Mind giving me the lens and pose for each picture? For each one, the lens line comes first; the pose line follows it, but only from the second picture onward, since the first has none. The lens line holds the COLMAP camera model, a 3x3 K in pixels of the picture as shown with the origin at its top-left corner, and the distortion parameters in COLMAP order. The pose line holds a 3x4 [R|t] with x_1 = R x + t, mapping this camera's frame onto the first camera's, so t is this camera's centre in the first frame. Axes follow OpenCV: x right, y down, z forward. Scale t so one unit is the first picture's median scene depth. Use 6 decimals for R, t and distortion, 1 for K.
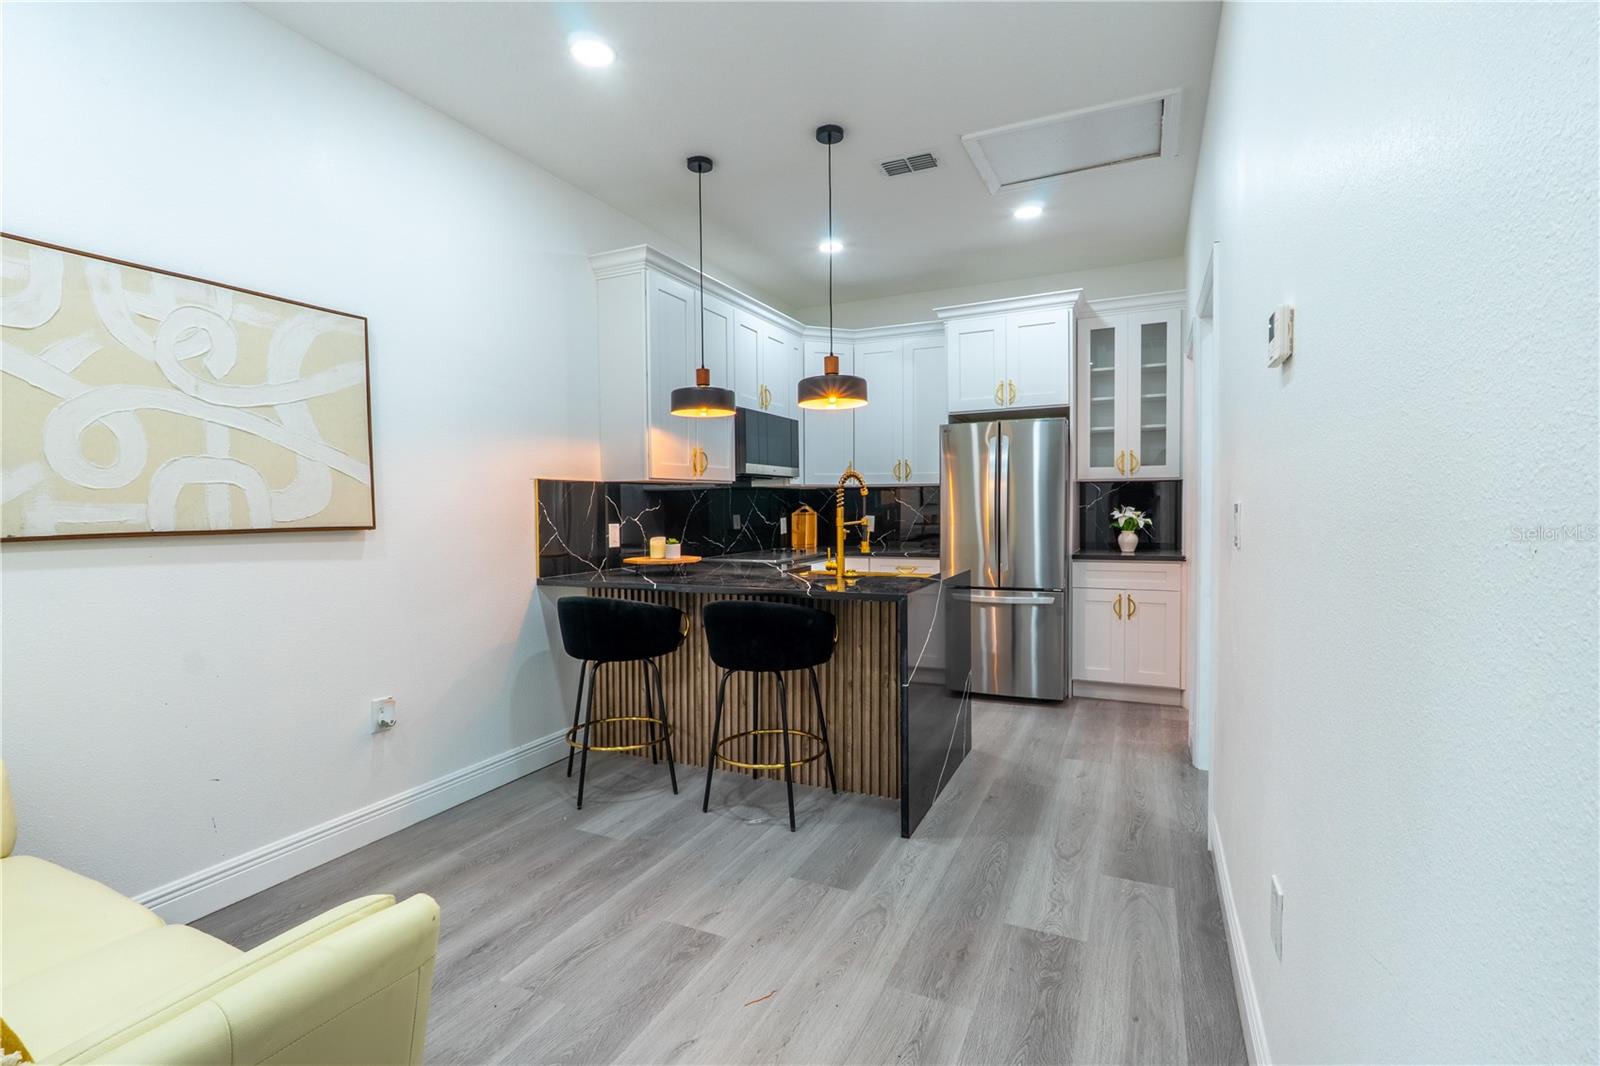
lens RADIAL K [[732.7, 0, 802.2], [0, 732.7, 523.9], [0, 0, 1]] dist [-0.012365, 0.001804]
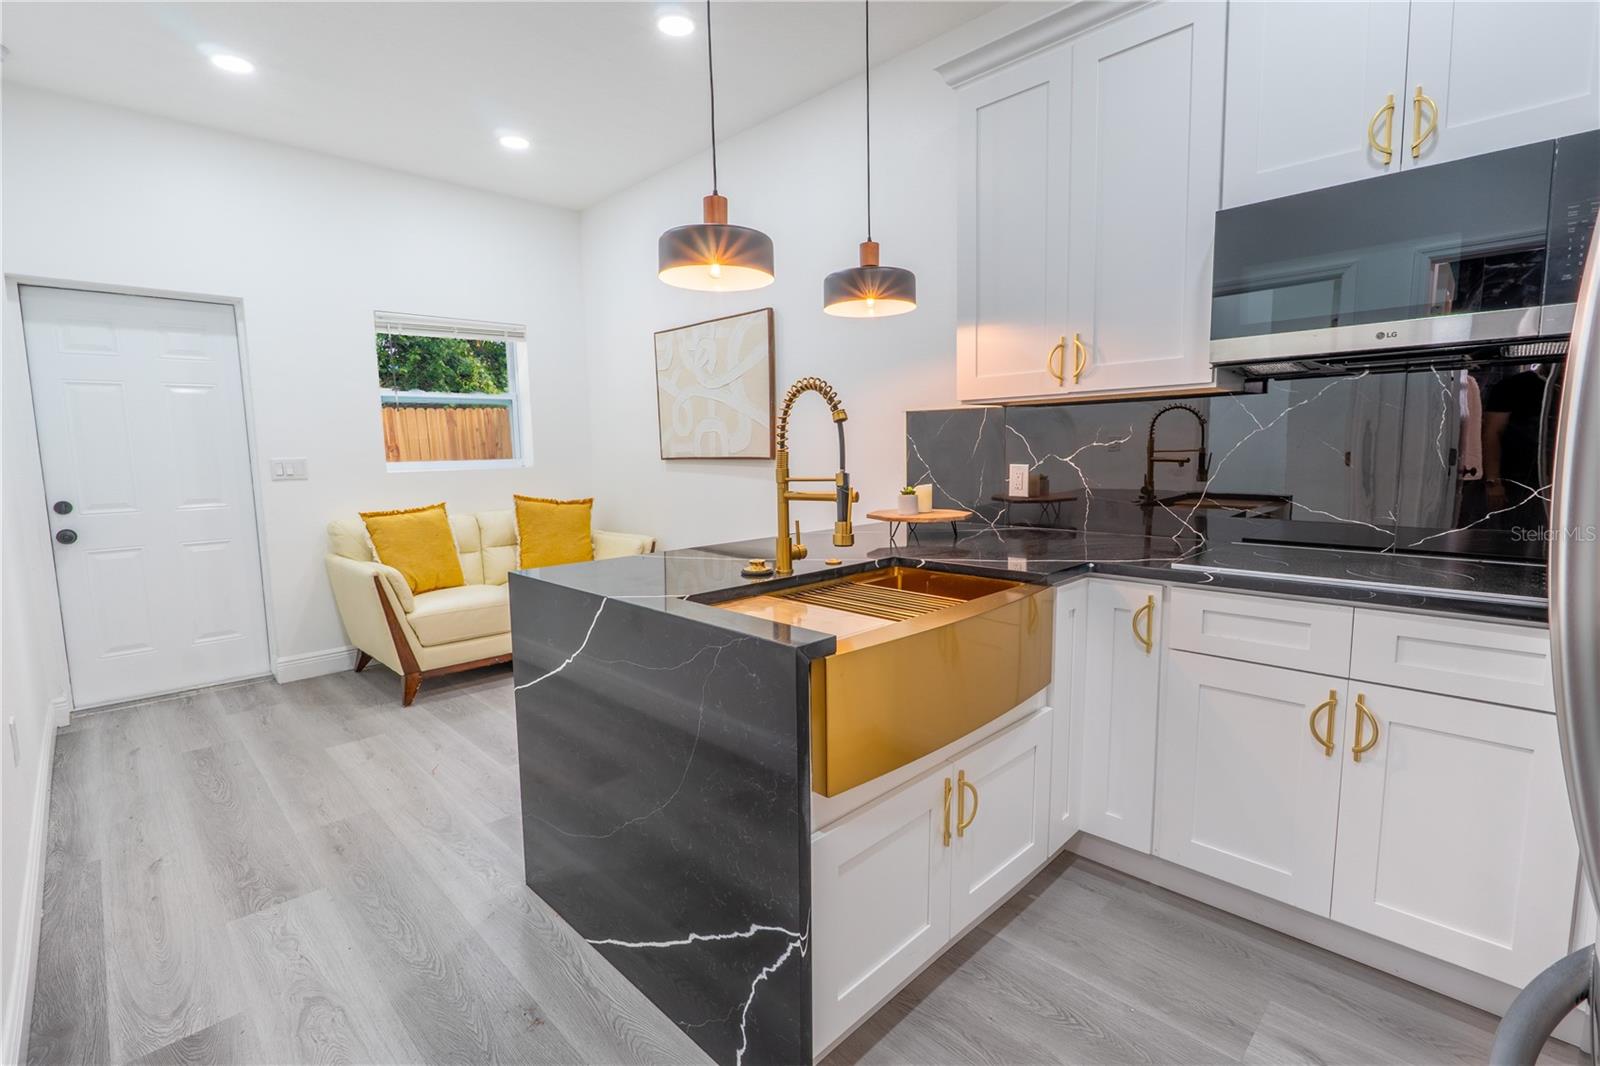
lens RADIAL K [[732.7, 0, 810.1], [0, 732.7, 534.1], [0, 0, 1]] dist [-0.012365, 0.001804]
pose [[-0.342721, 0.130539, -0.930323, 0.861100], [-0.000046, 0.990296, 0.138971, -0.055454], [0.939437, 0.047671, -0.339390, 1.838083]]
